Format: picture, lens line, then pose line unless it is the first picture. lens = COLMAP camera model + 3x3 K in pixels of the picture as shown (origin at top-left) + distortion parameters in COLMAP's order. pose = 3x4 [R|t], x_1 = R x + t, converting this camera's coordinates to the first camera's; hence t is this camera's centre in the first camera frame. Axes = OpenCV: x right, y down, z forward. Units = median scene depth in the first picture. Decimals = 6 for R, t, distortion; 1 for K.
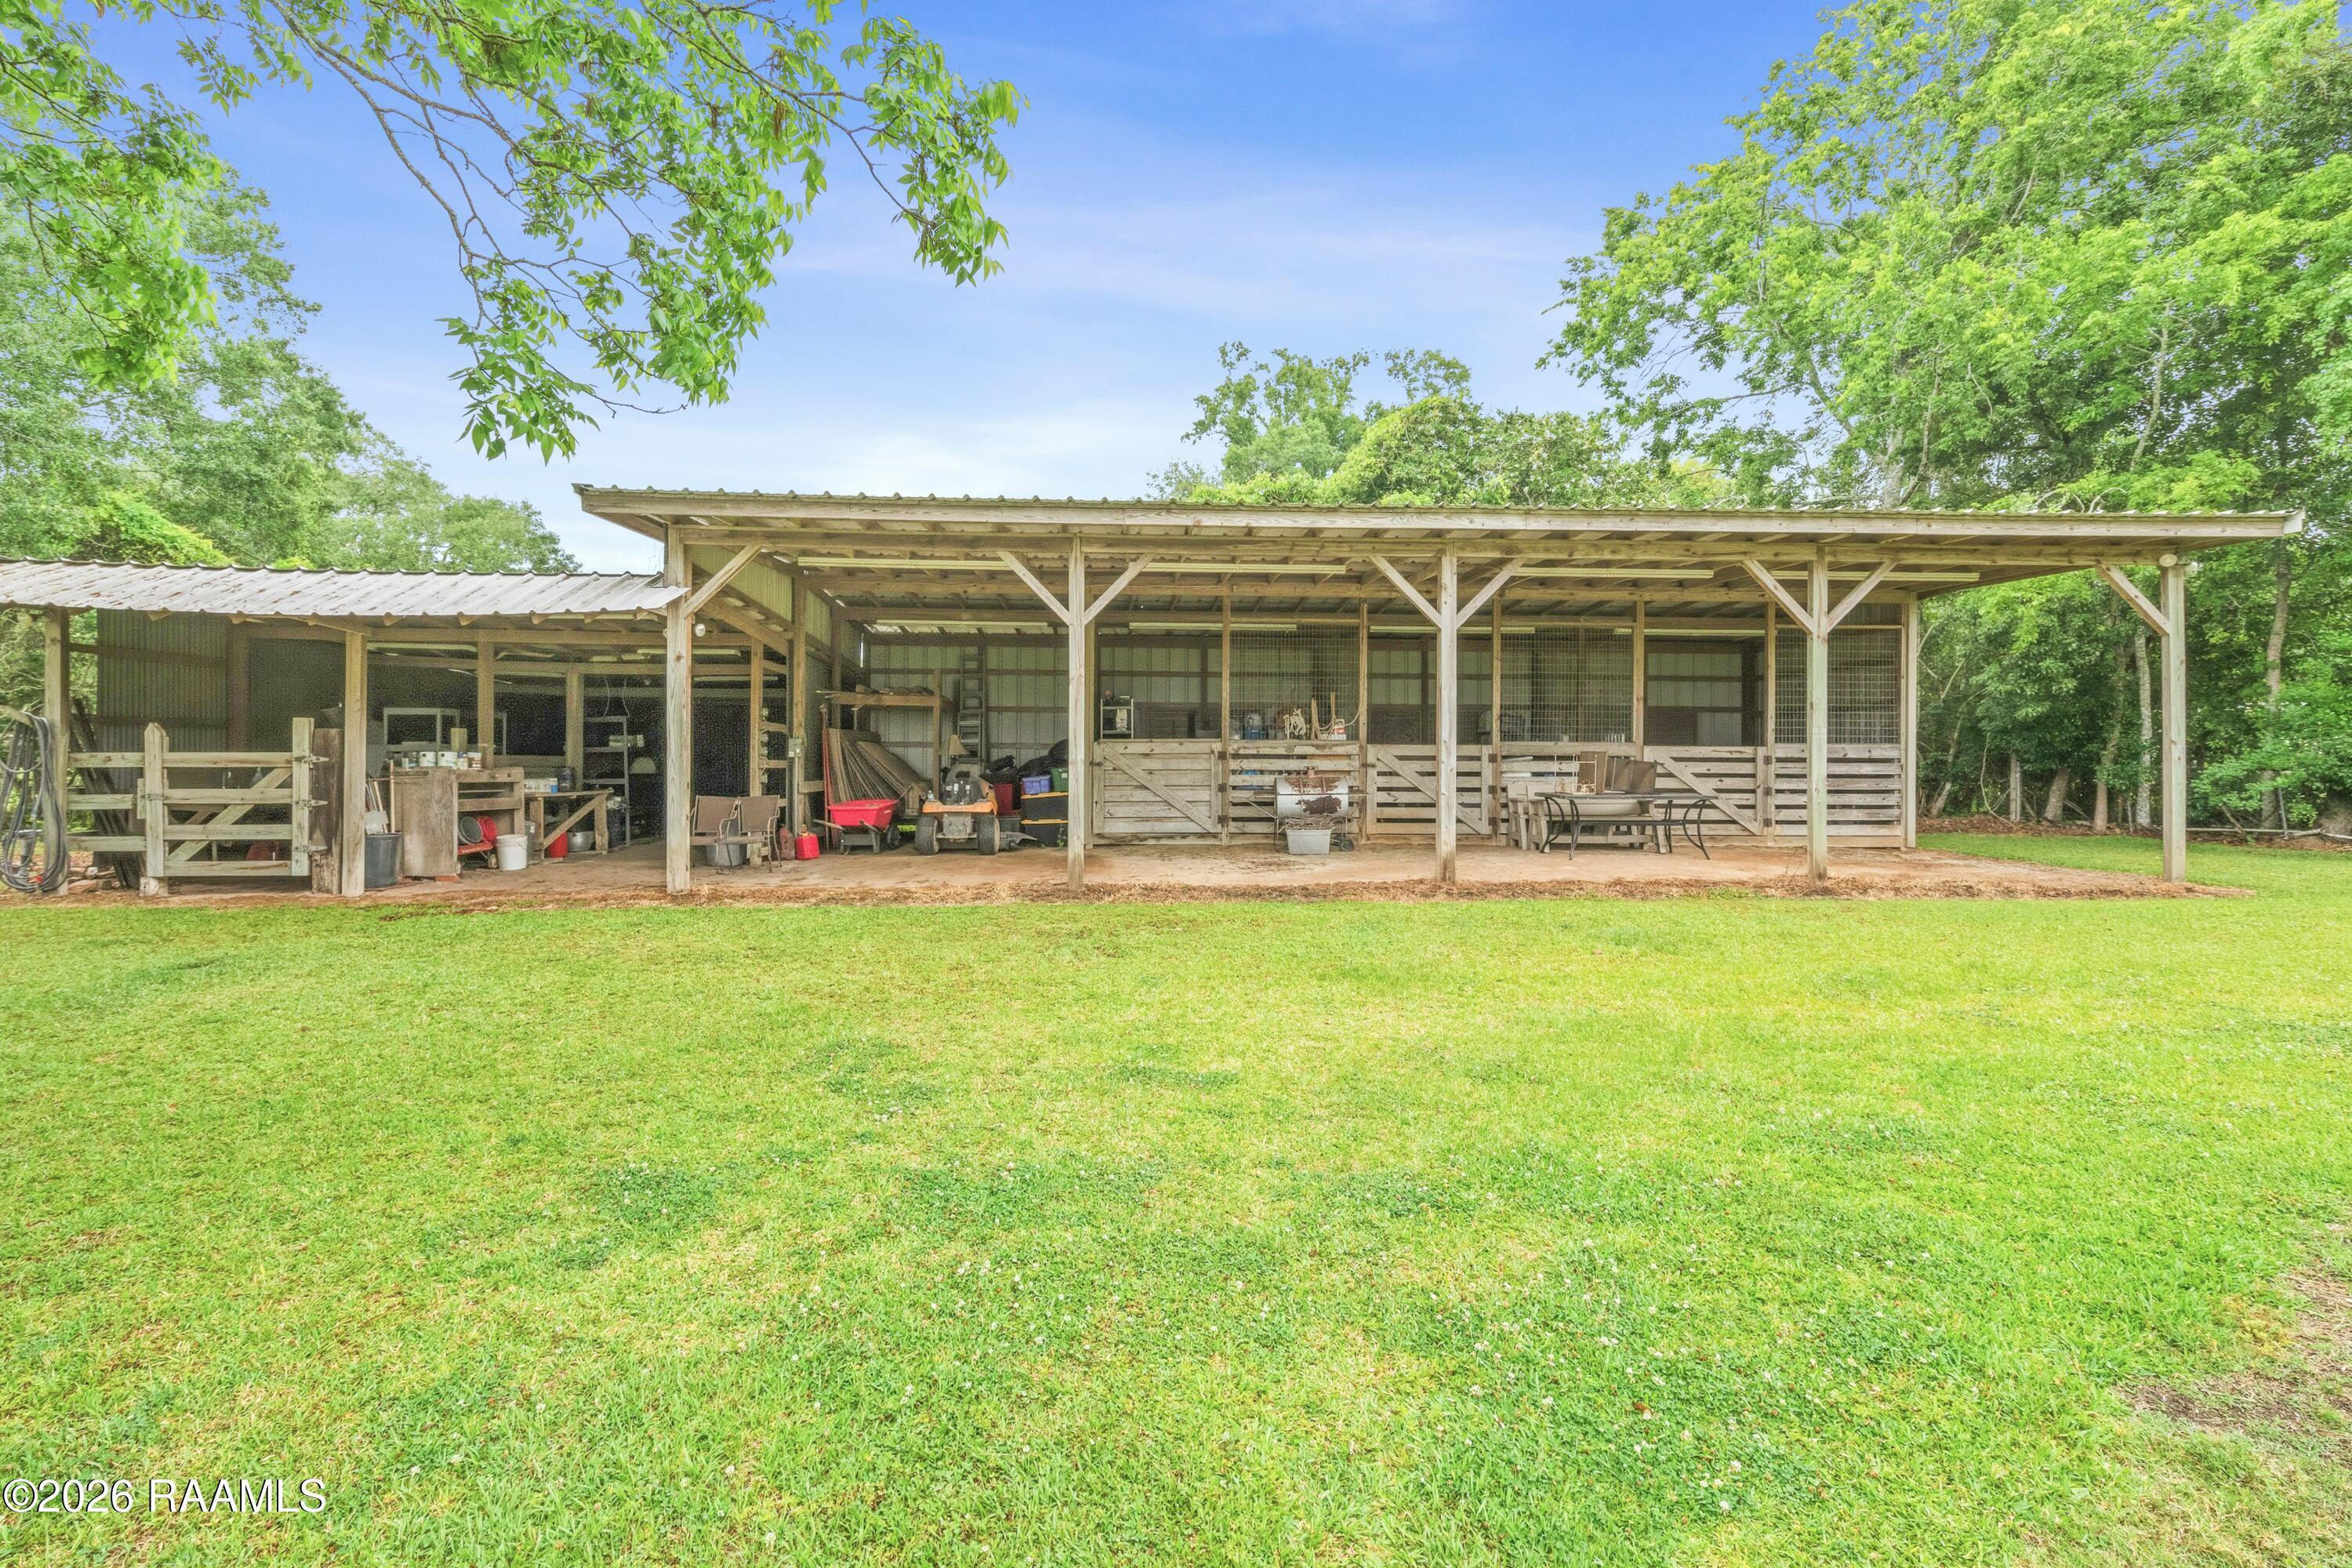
lens RADIAL K [[1058.1, 0, 1171.0], [0, 1058.1, 790.8], [0, 0, 1]] dist [0.000474, -0.000040]
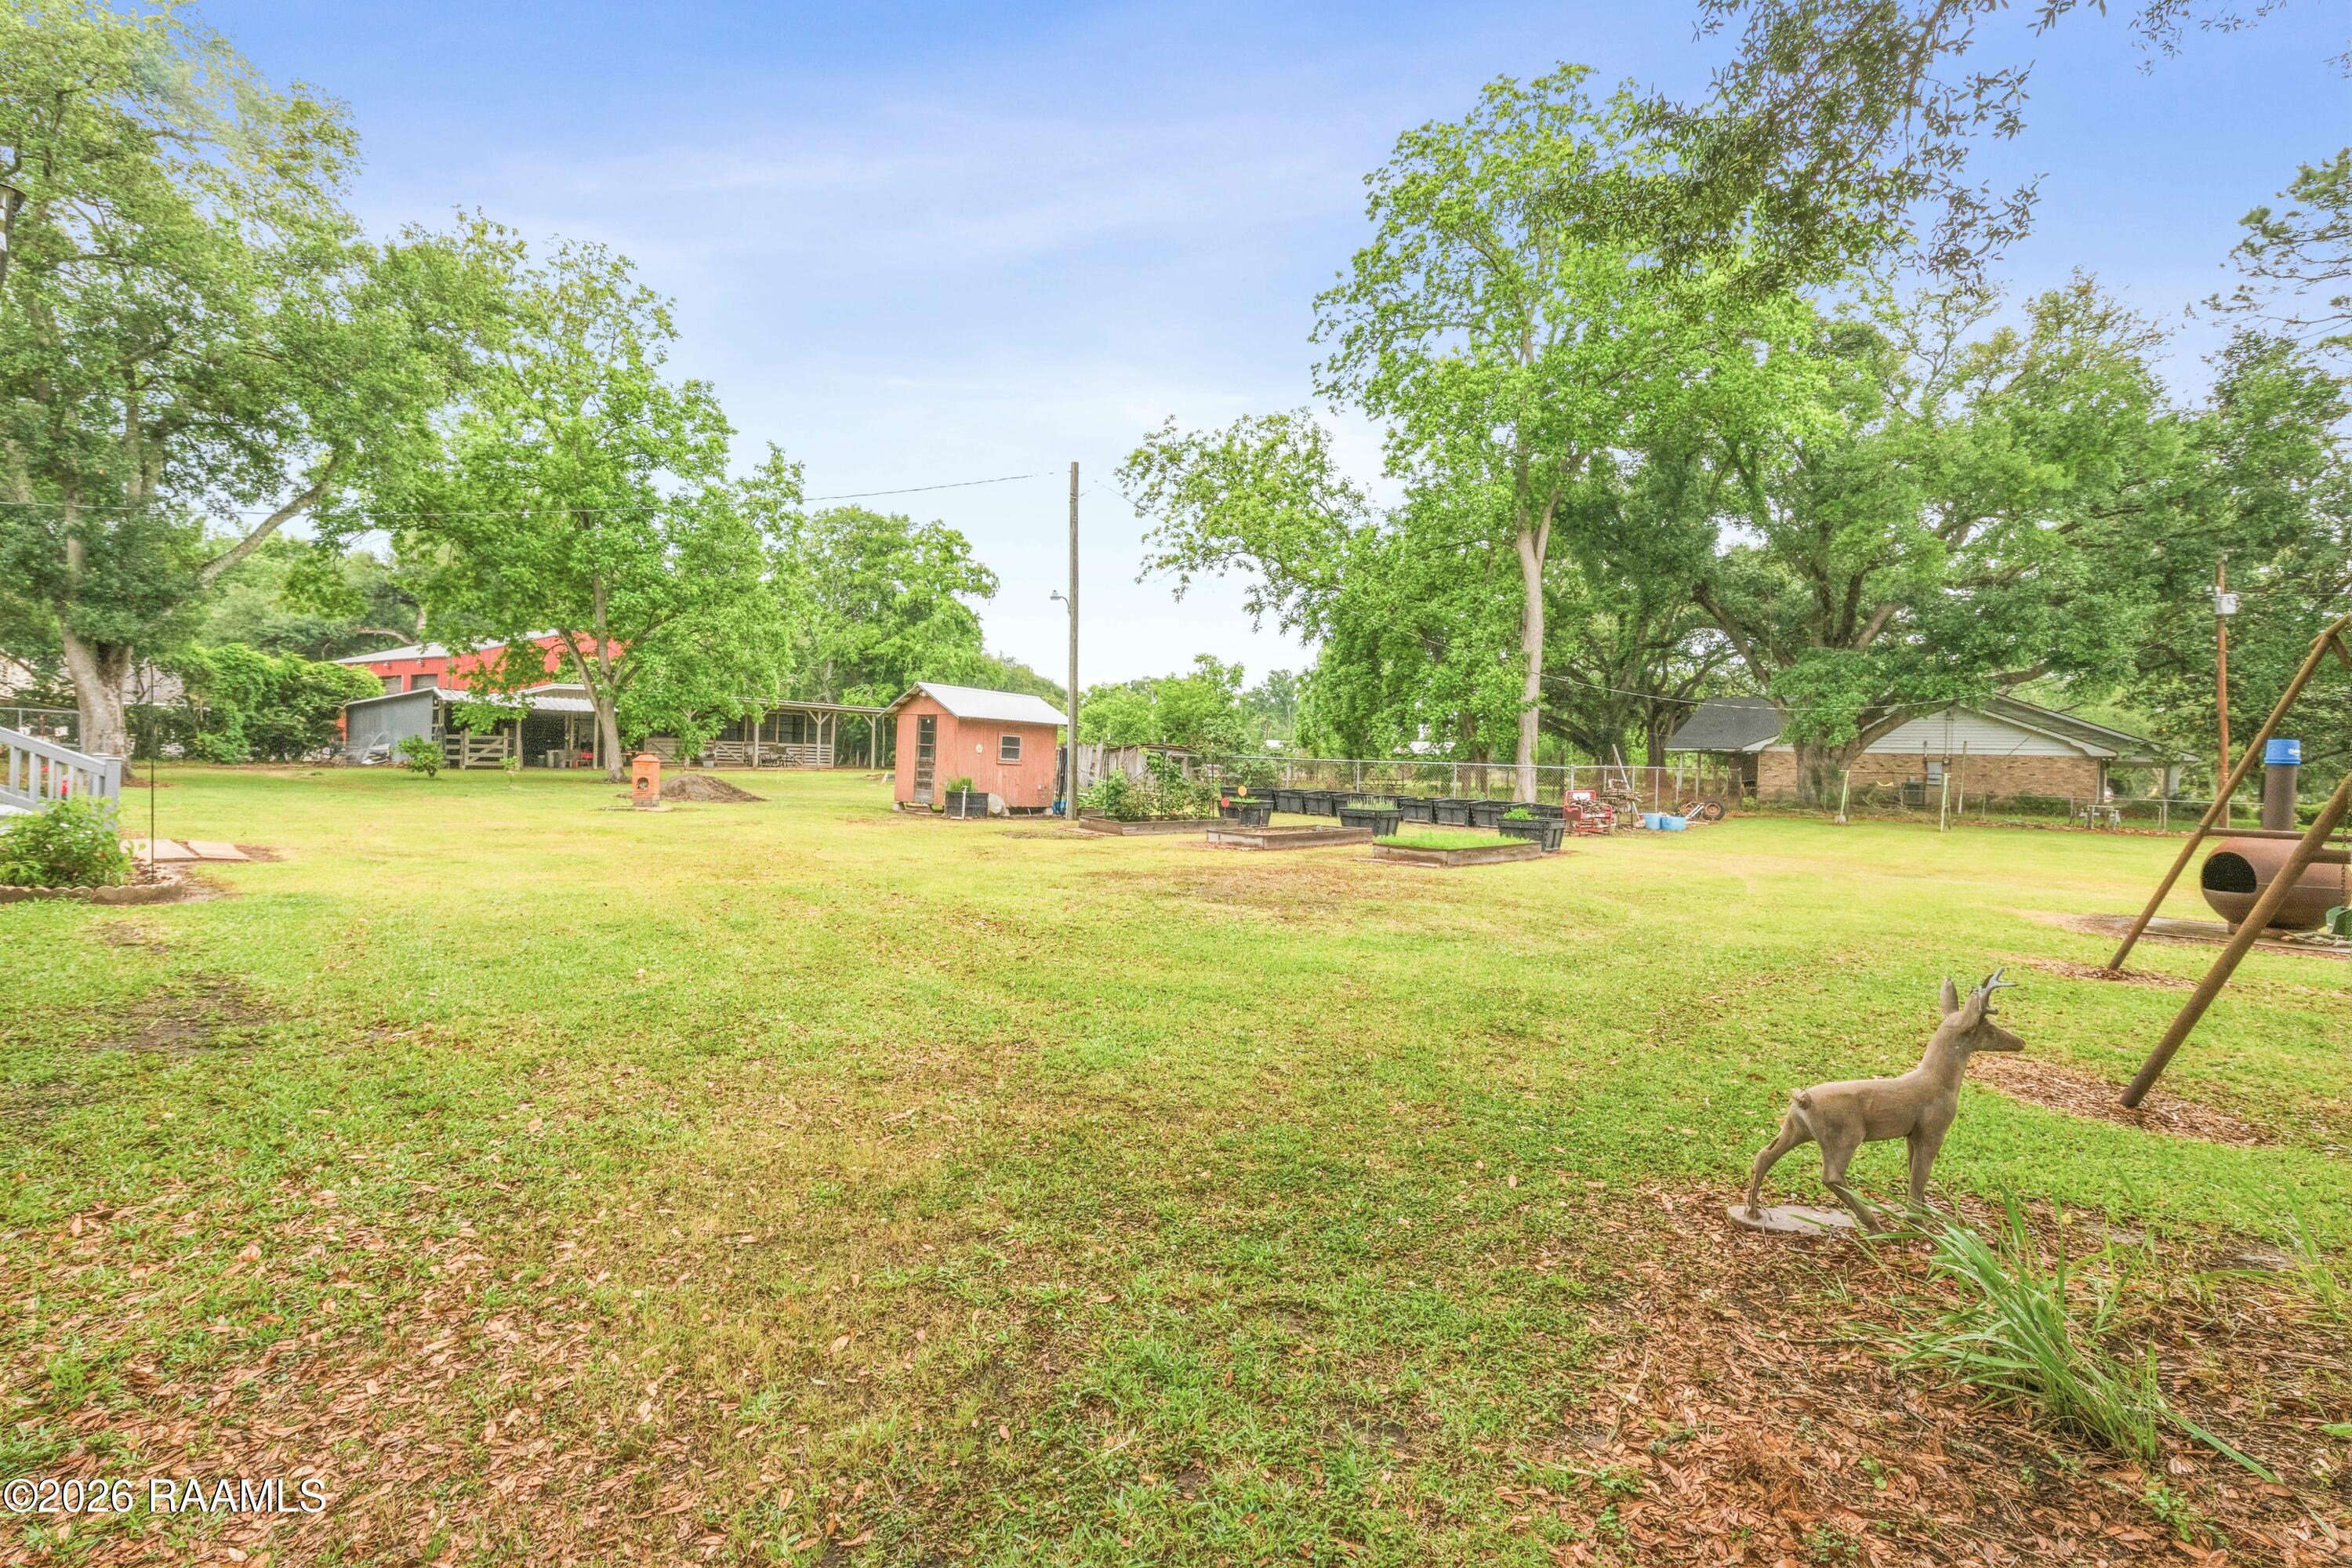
lens RADIAL K [[1023.0, 0, 1165.2], [0, 1023.0, 770.0], [0, 0, 1]] dist [0.002721, 0.000027]
pose [[0.598186, 0.011778, 0.801271, -1.798657], [-0.015017, 0.999881, -0.003487, 0.051628], [-0.801217, -0.009947, 0.598292, -2.529211]]
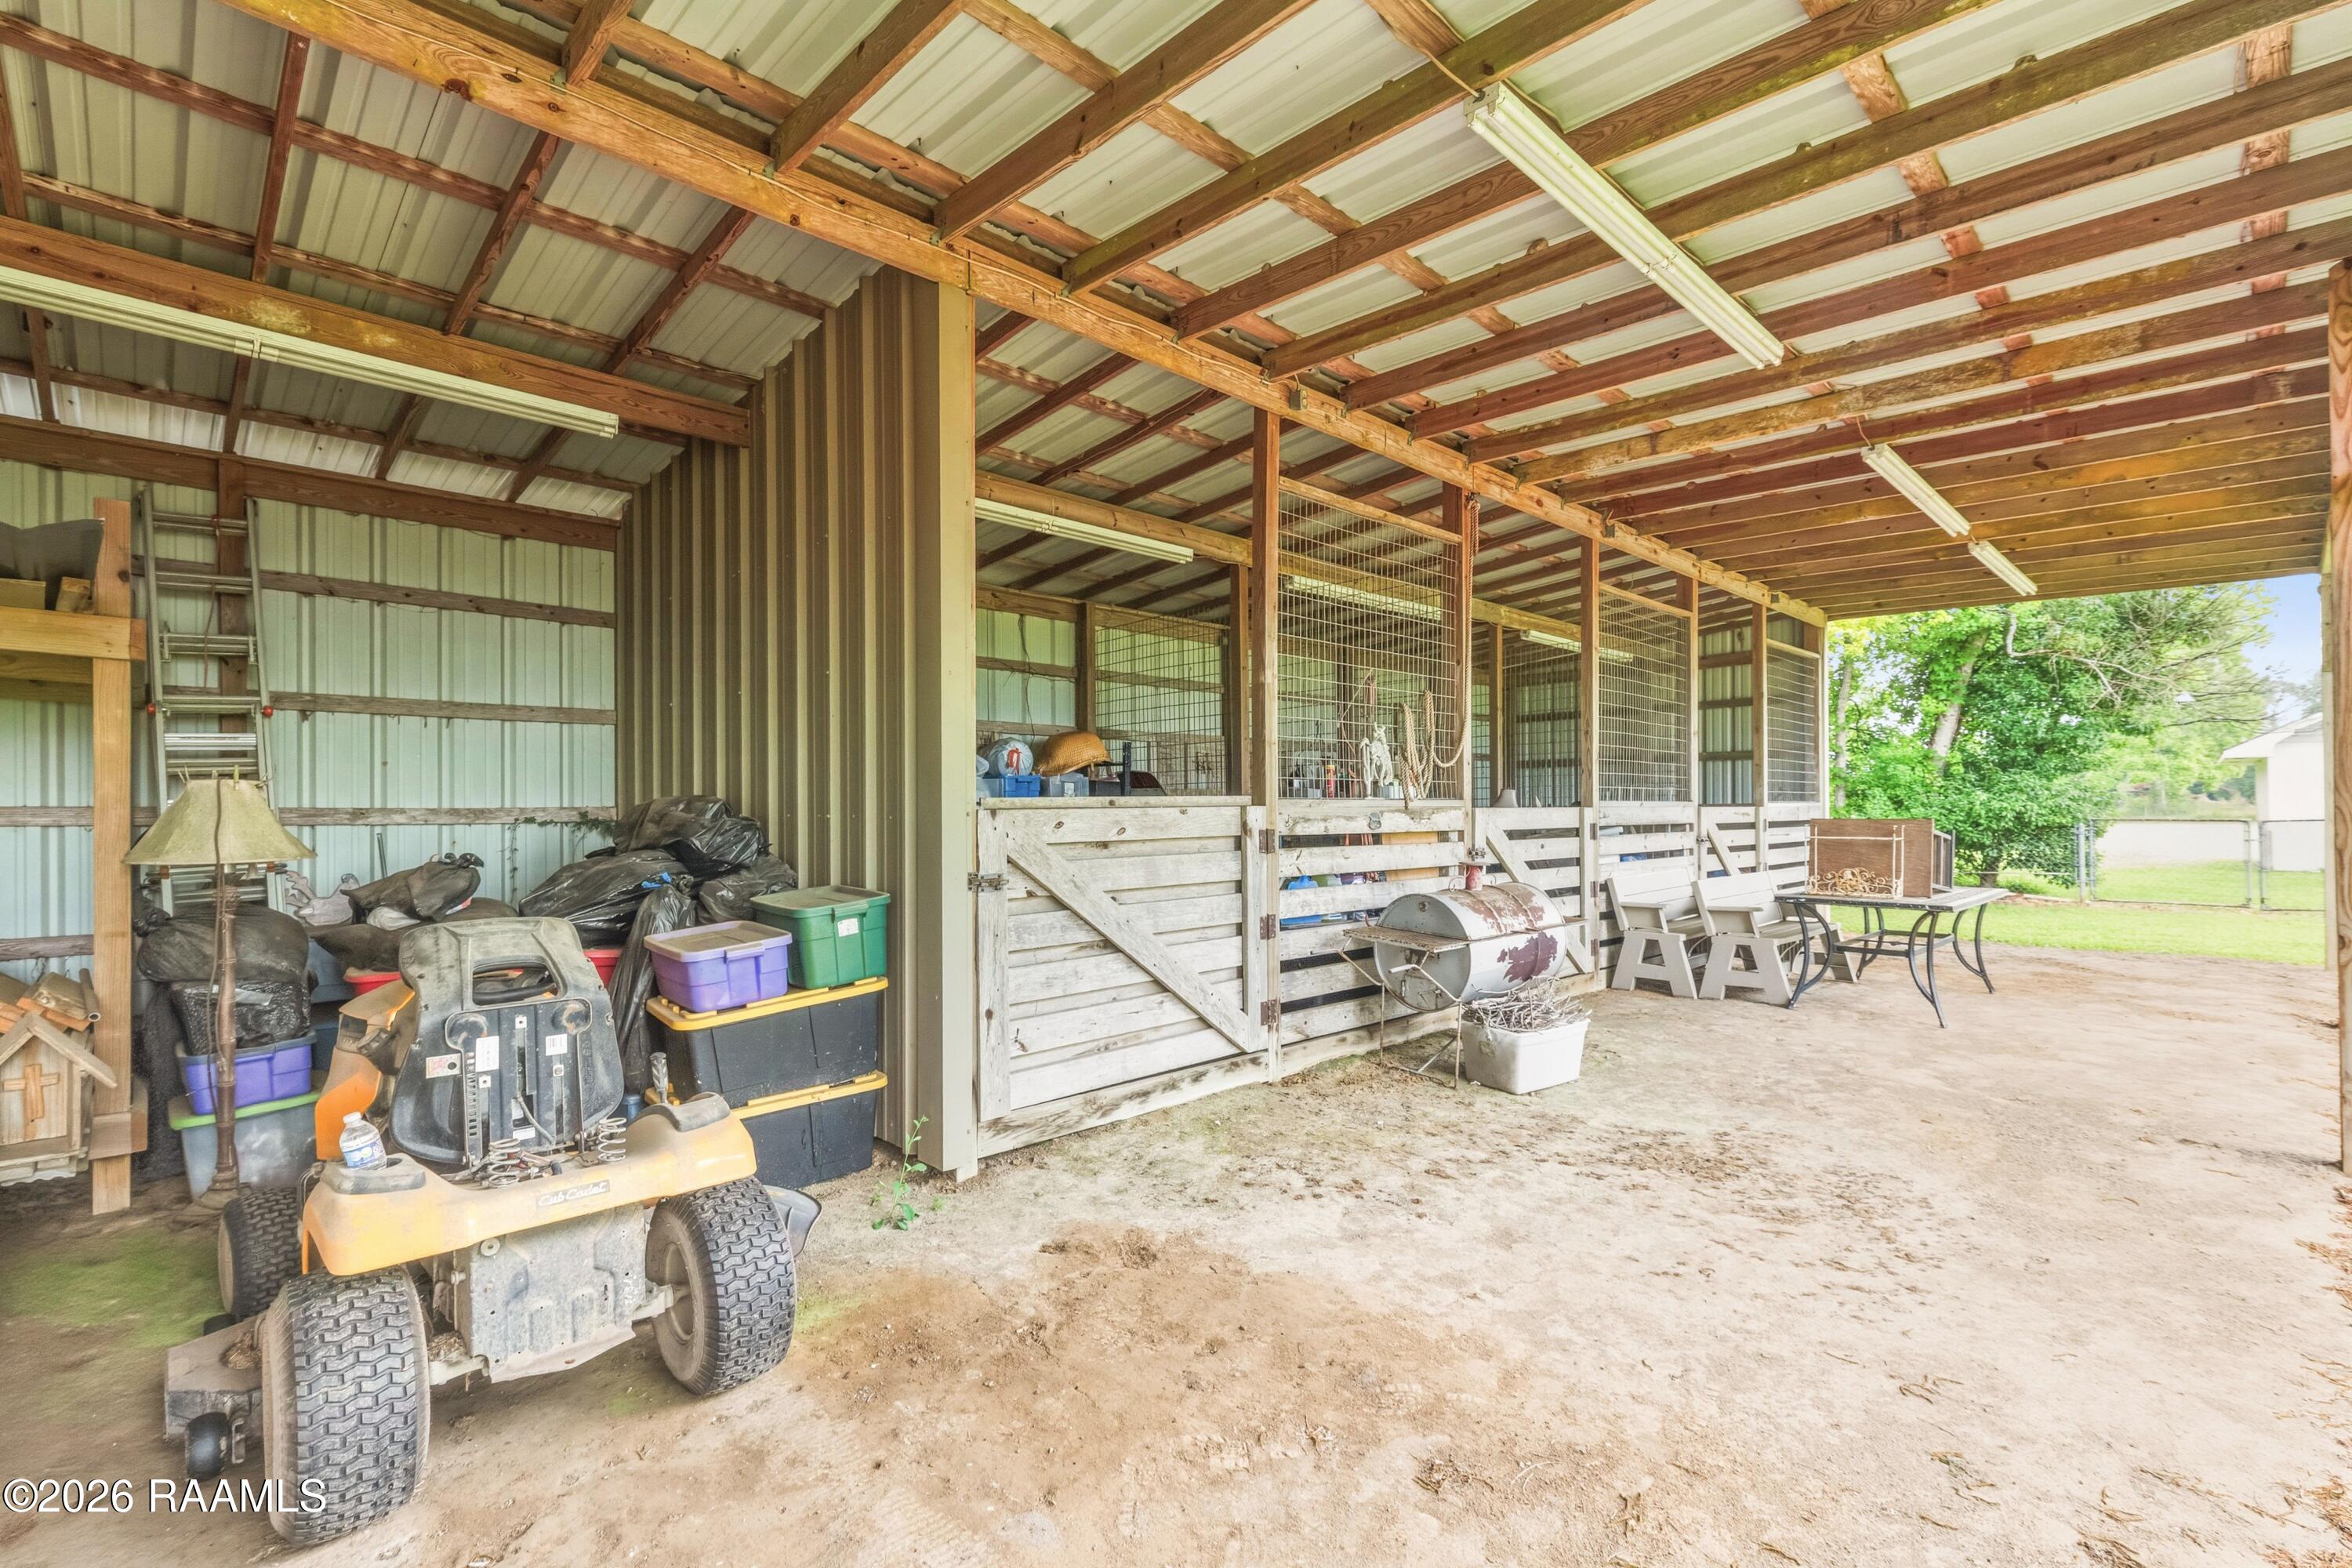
lens RADIAL K [[1058.1, 0, 1171.0], [0, 1058.1, 790.8], [0, 0, 1]] dist [0.000474, -0.000040]
pose [[0.734736, 0.002082, 0.678350, -0.231999], [0.034859, 0.998558, -0.040822, -0.036991], [-0.677457, 0.053640, 0.733604, 0.746814]]
